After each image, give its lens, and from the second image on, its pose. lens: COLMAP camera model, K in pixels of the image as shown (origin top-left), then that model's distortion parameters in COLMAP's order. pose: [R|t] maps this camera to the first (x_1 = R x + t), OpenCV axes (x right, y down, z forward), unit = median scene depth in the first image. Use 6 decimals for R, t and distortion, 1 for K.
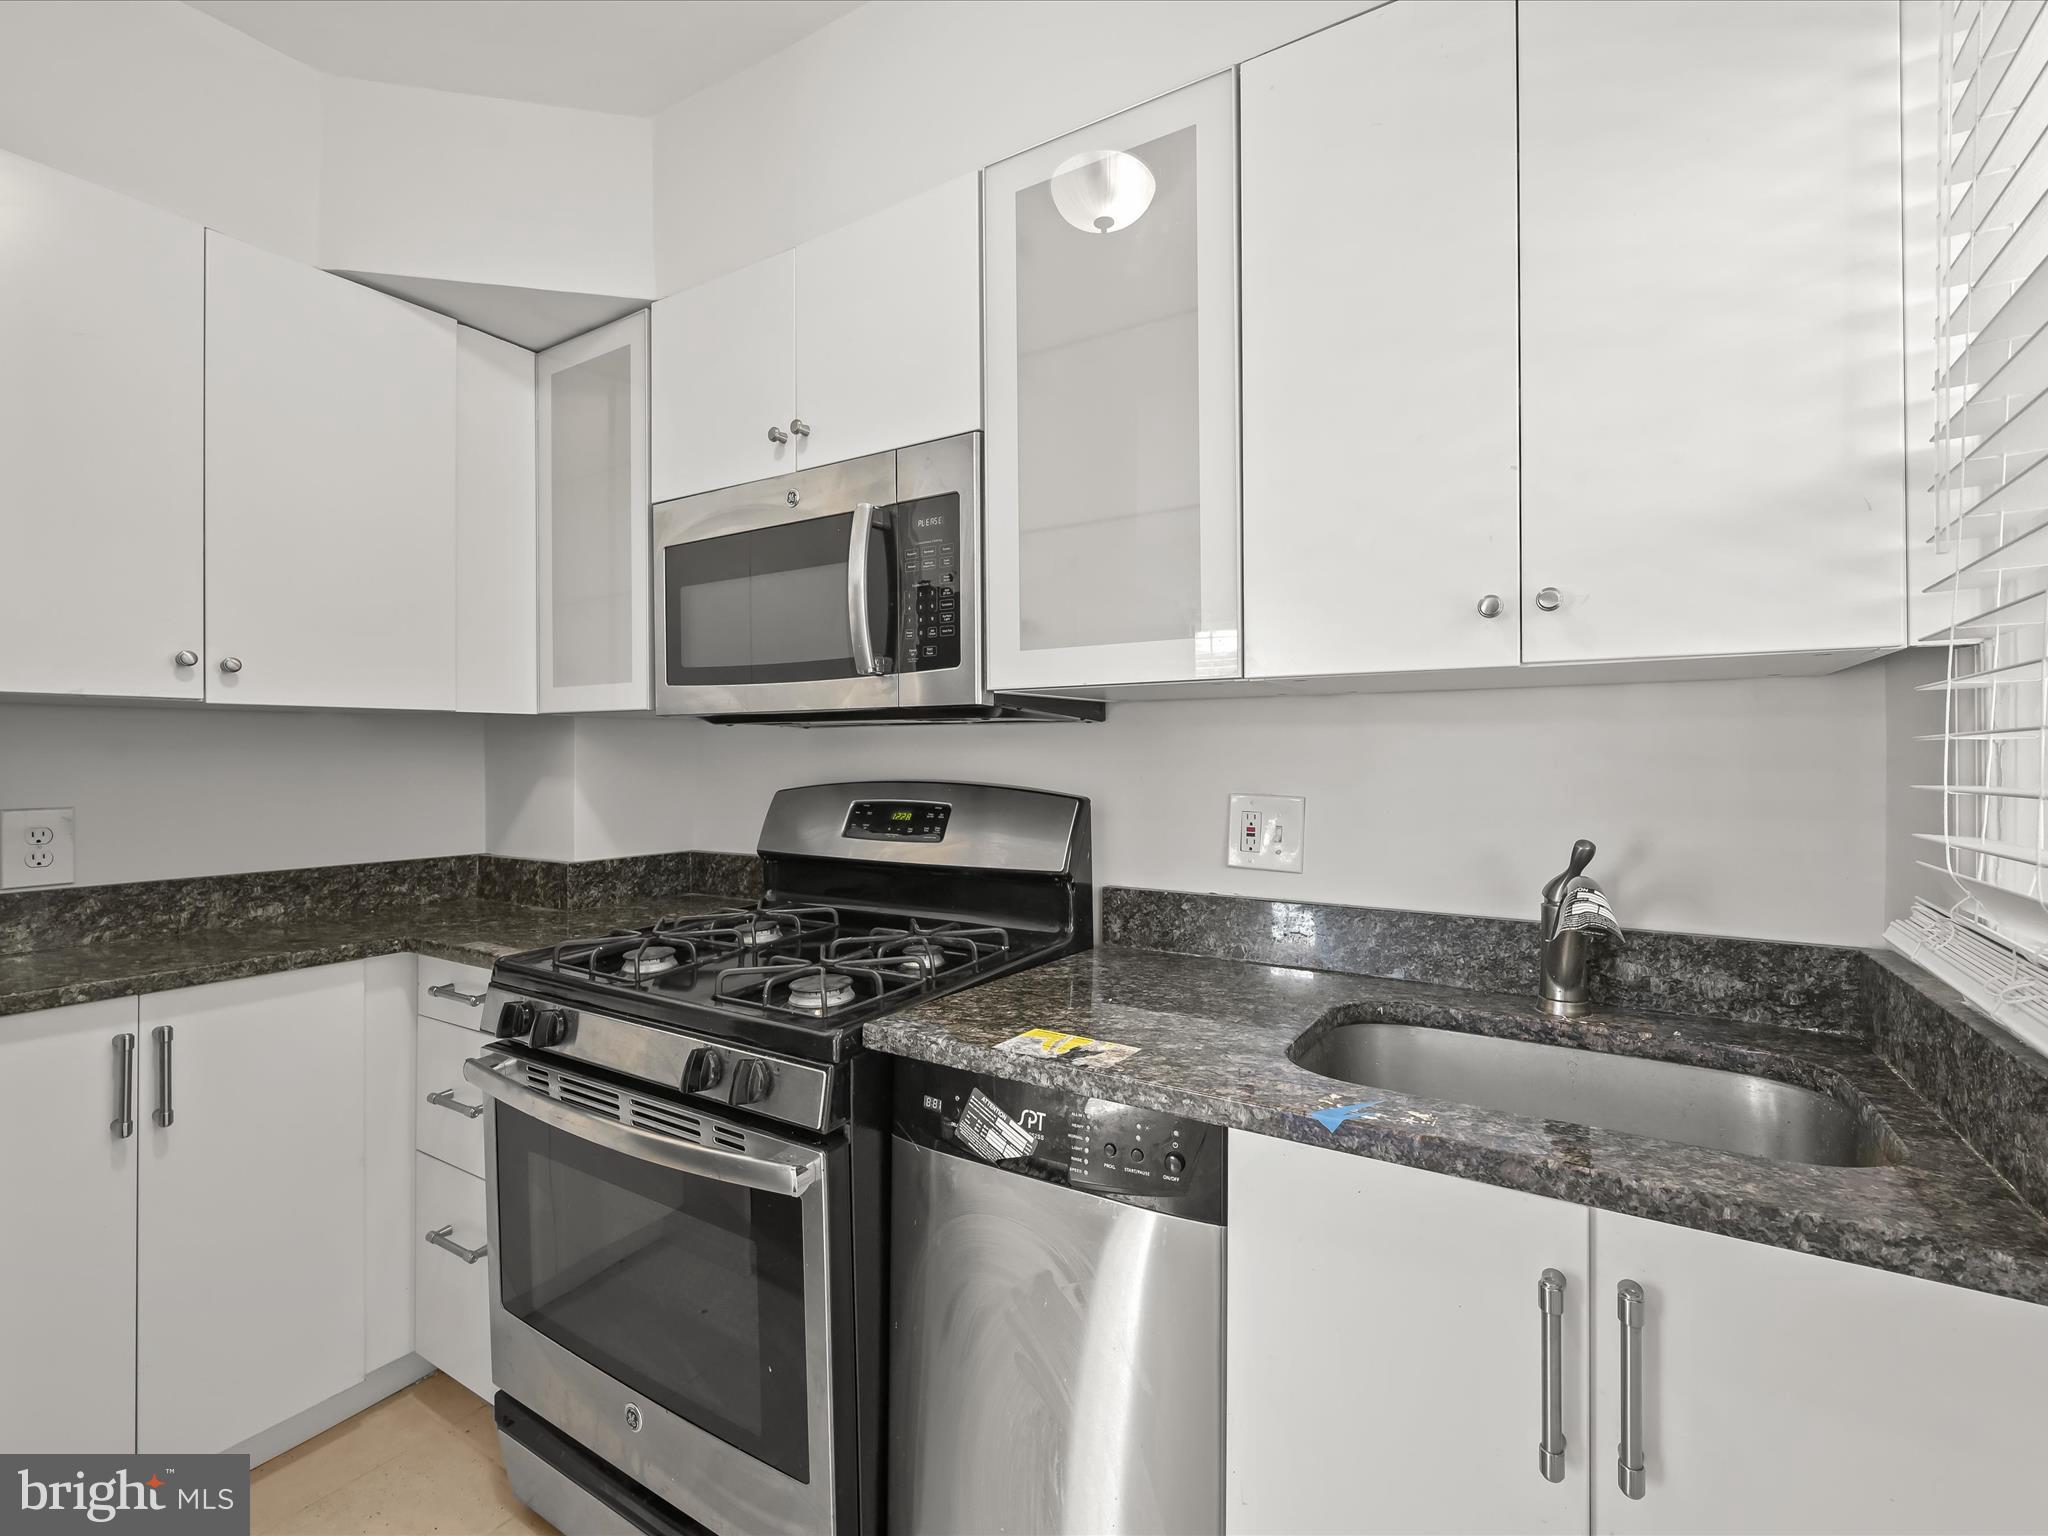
lens RADIAL K [[921.6, 0, 1026.5], [0, 921.6, 746.0], [0, 0, 1]] dist [-0.002704, 0.000232]
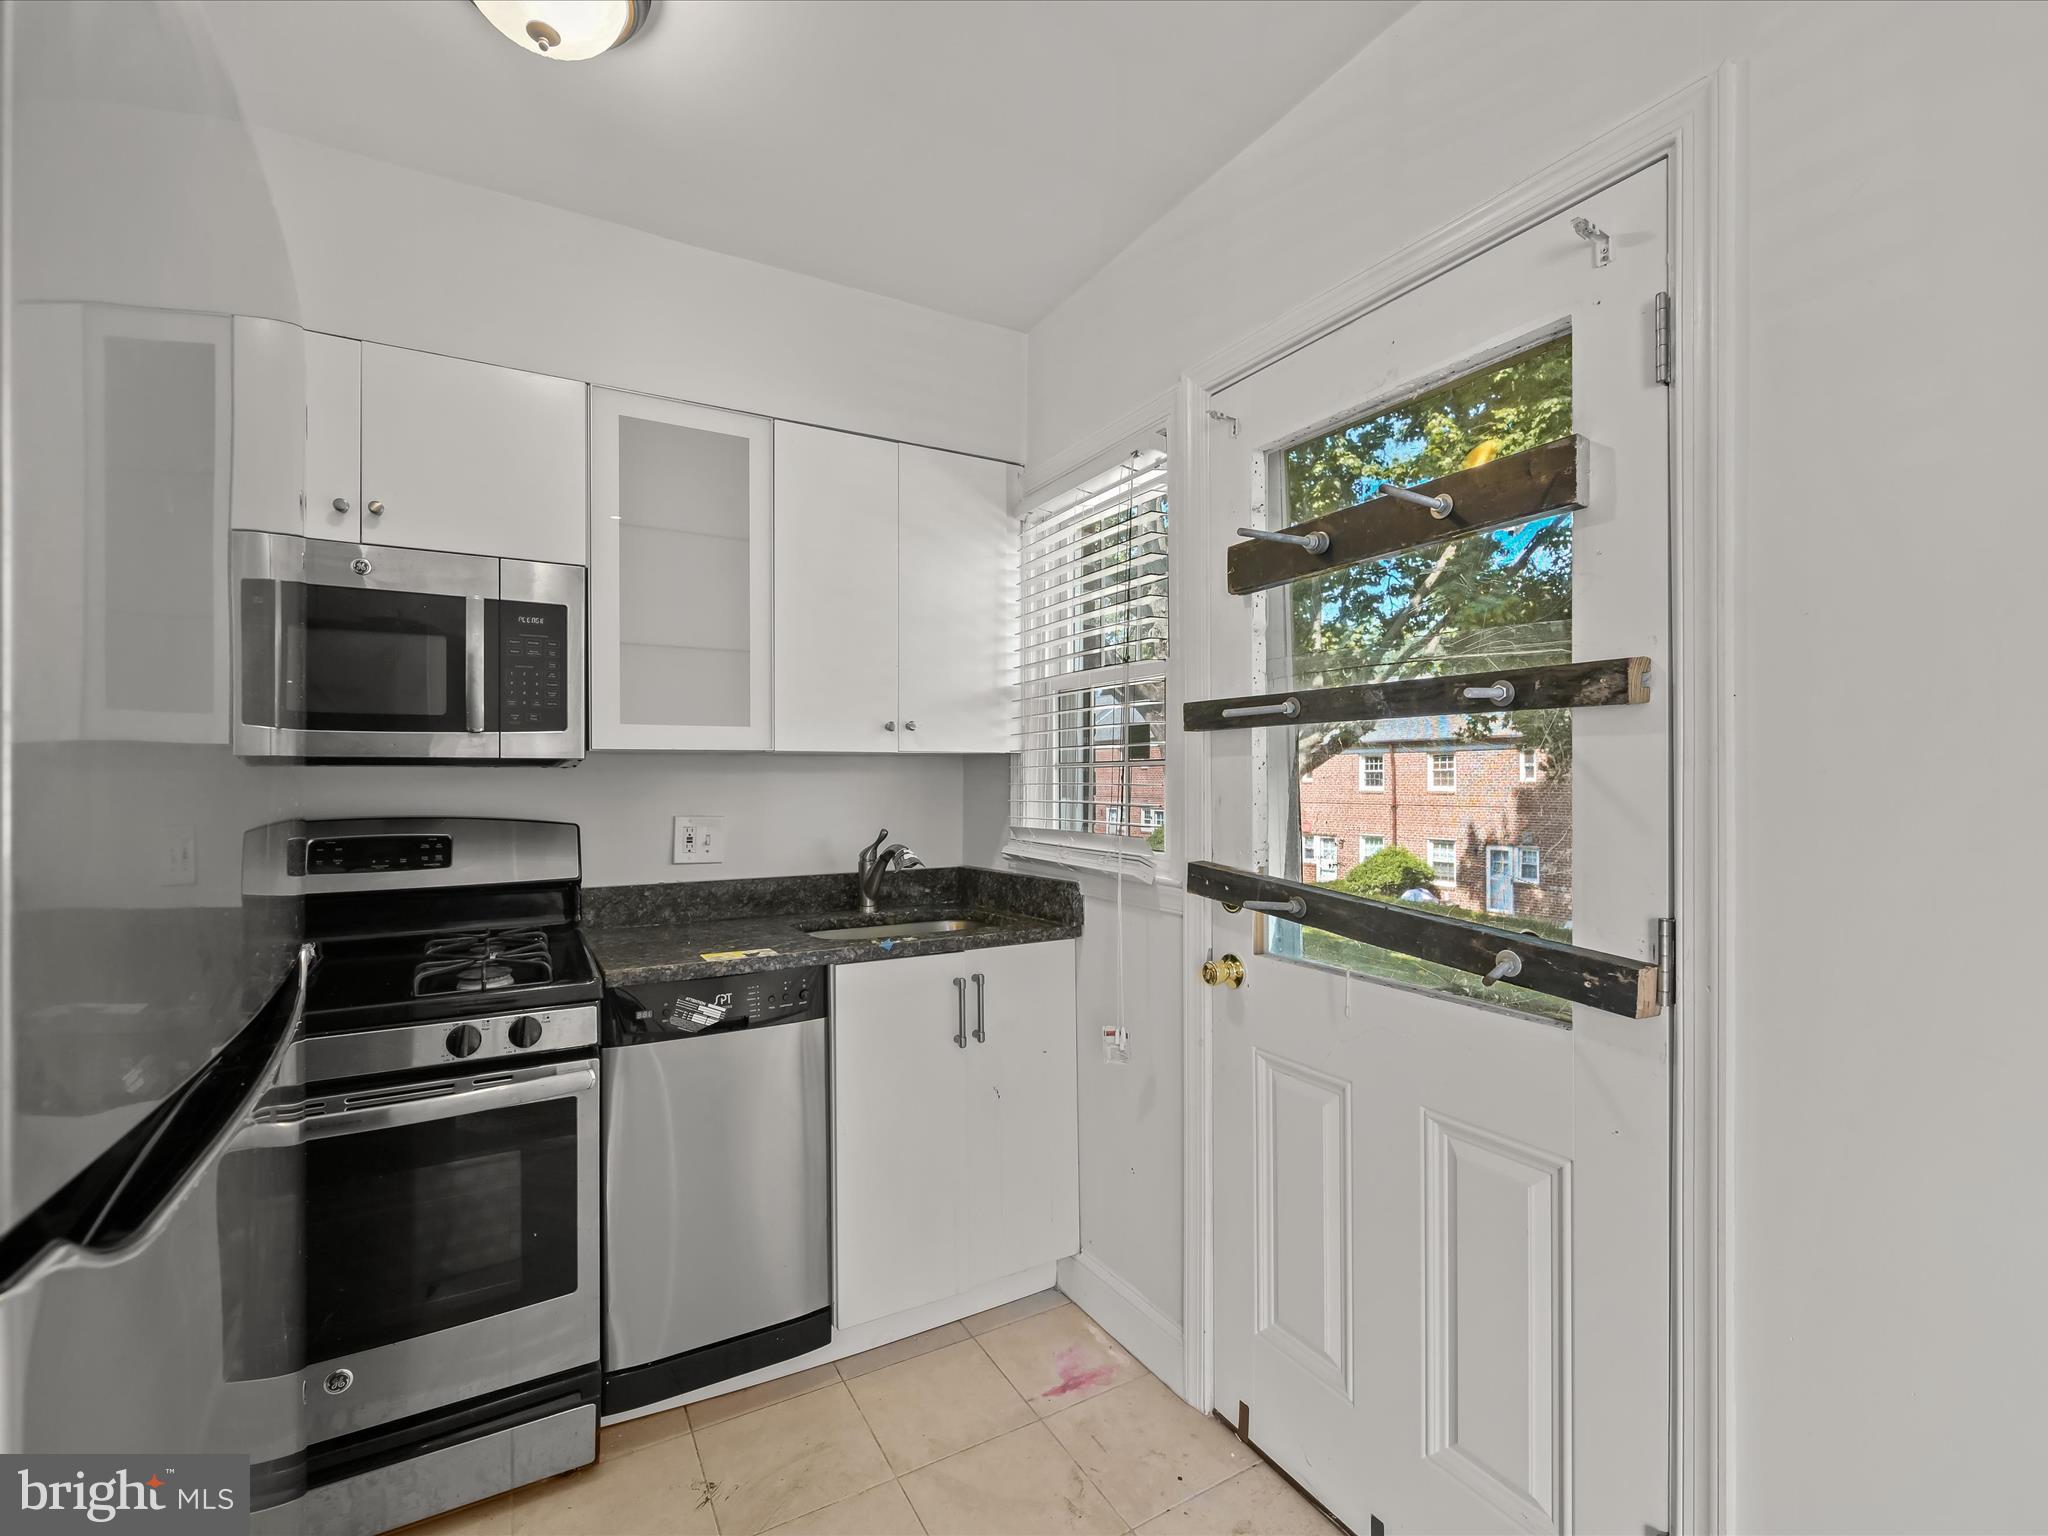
lens RADIAL K [[901.1, 0, 1007.4], [0, 901.1, 775.6], [0, 0, 1]] dist [-0.001940, -0.000140]
pose [[0.490448, 0.000617, 0.871470, -0.947512], [-0.005401, 0.999983, 0.002331, -0.026051], [-0.871454, -0.005851, 0.490443, -0.253117]]
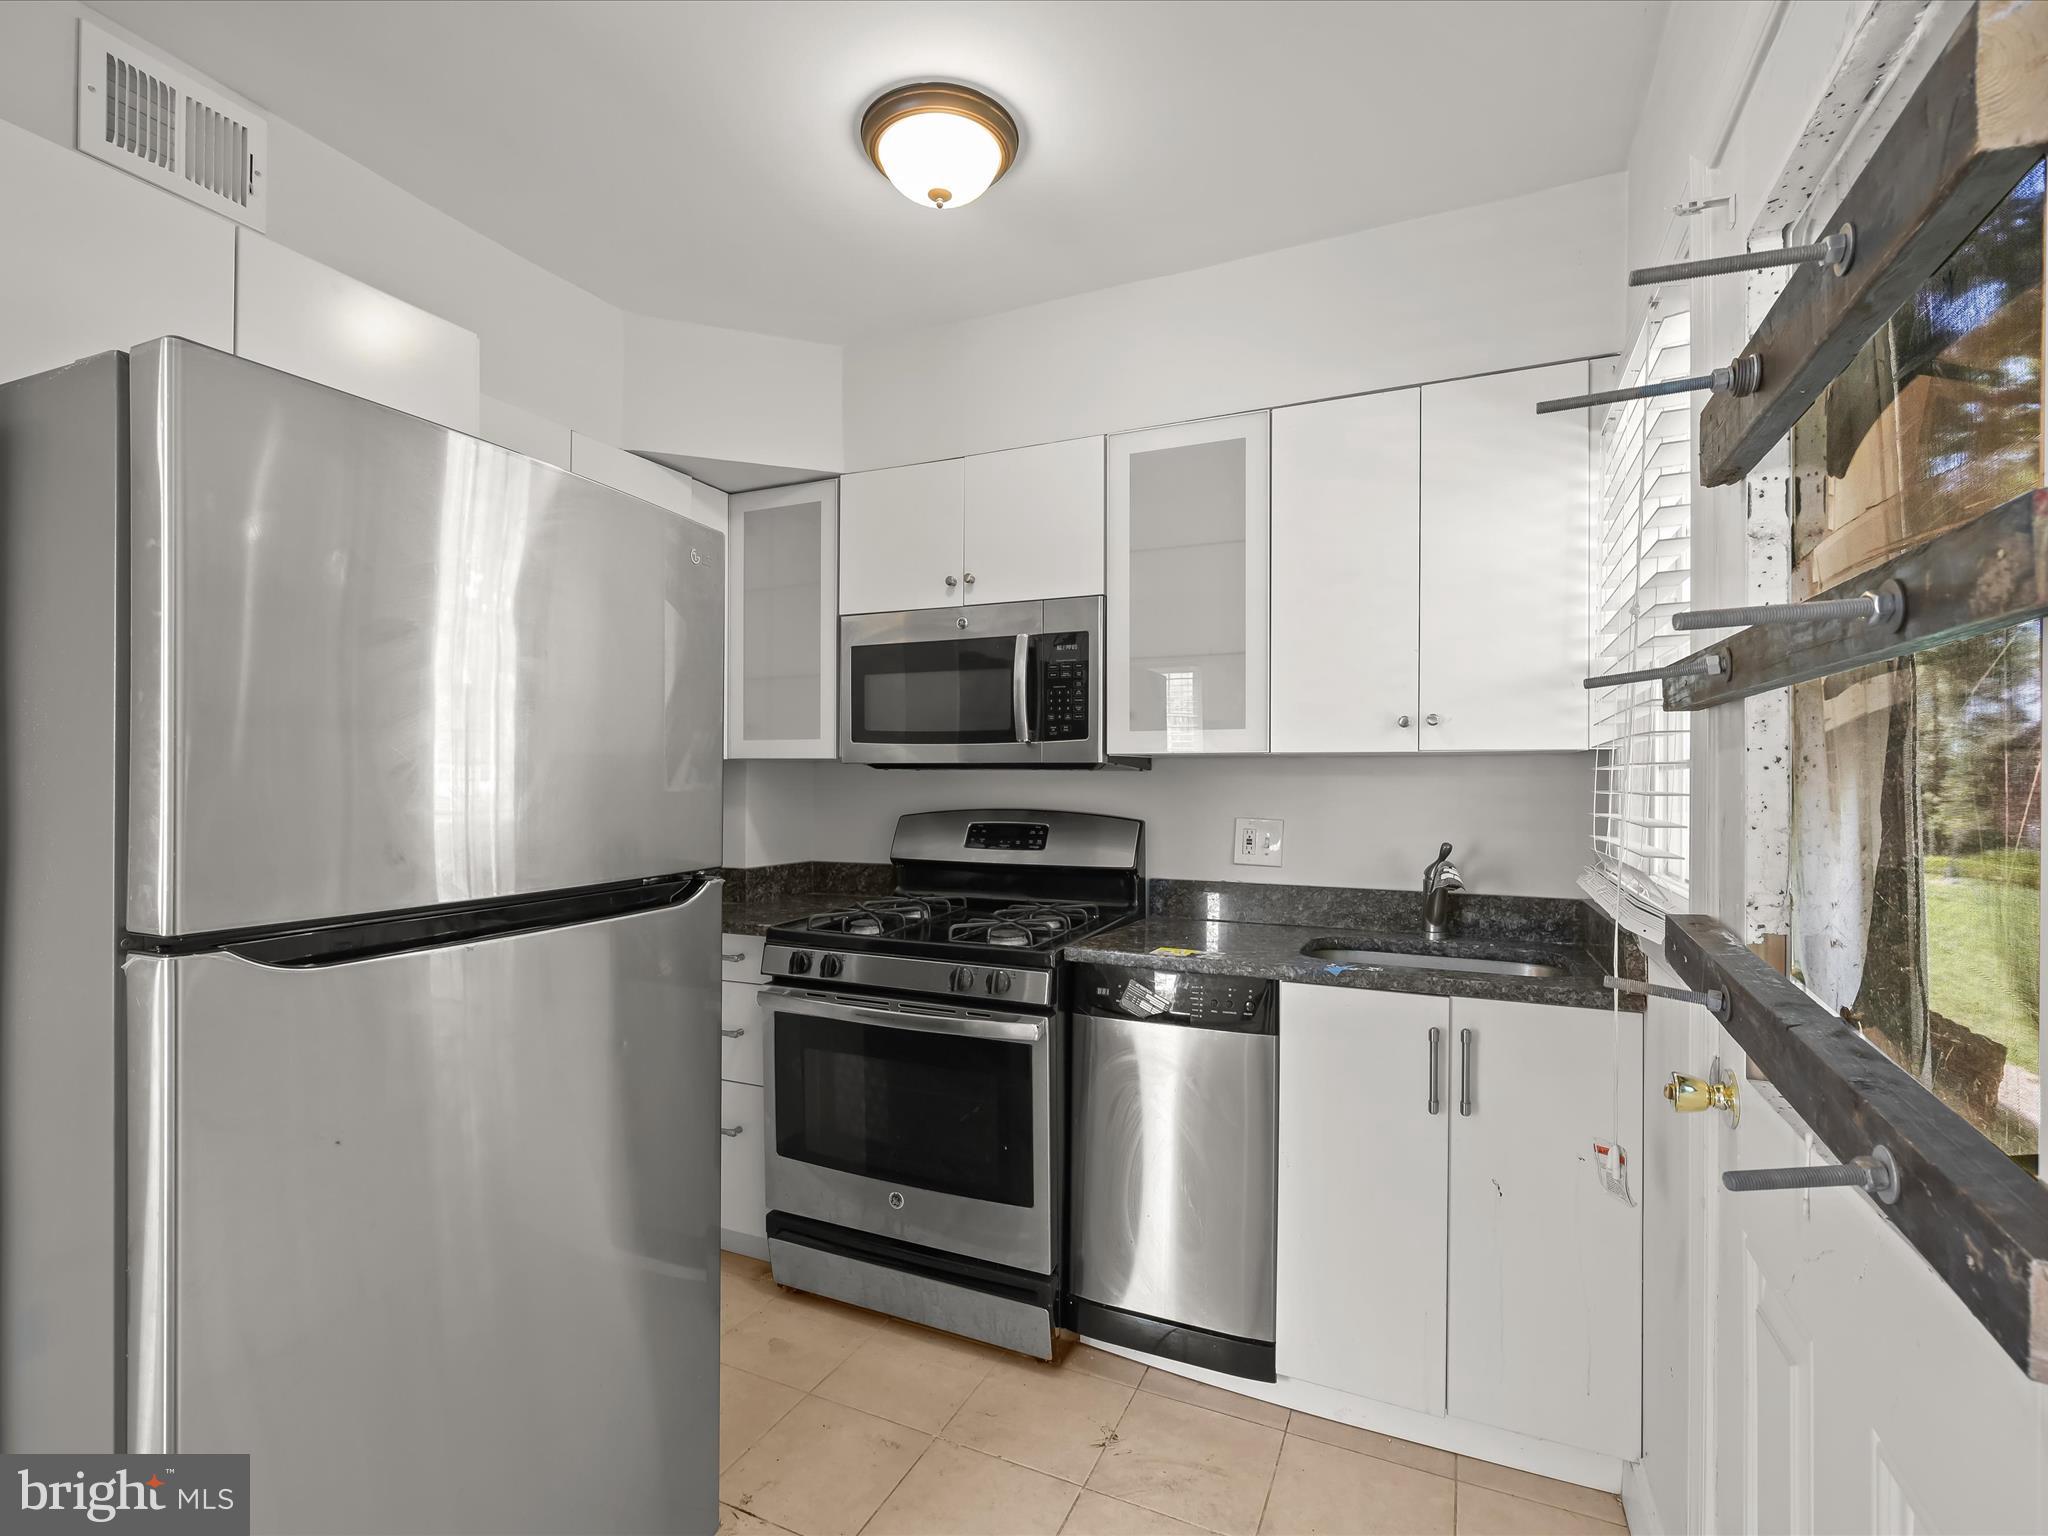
lens RADIAL K [[927.7, 0, 1026.6], [0, 927.7, 780.4], [0, 0, 1]] dist [-0.003661, -0.000029]
pose [[0.991809, 0.006812, 0.127550, -0.394495], [-0.007916, 0.999935, 0.008146, -0.026226], [-0.127486, -0.009089, 0.991799, -0.619982]]
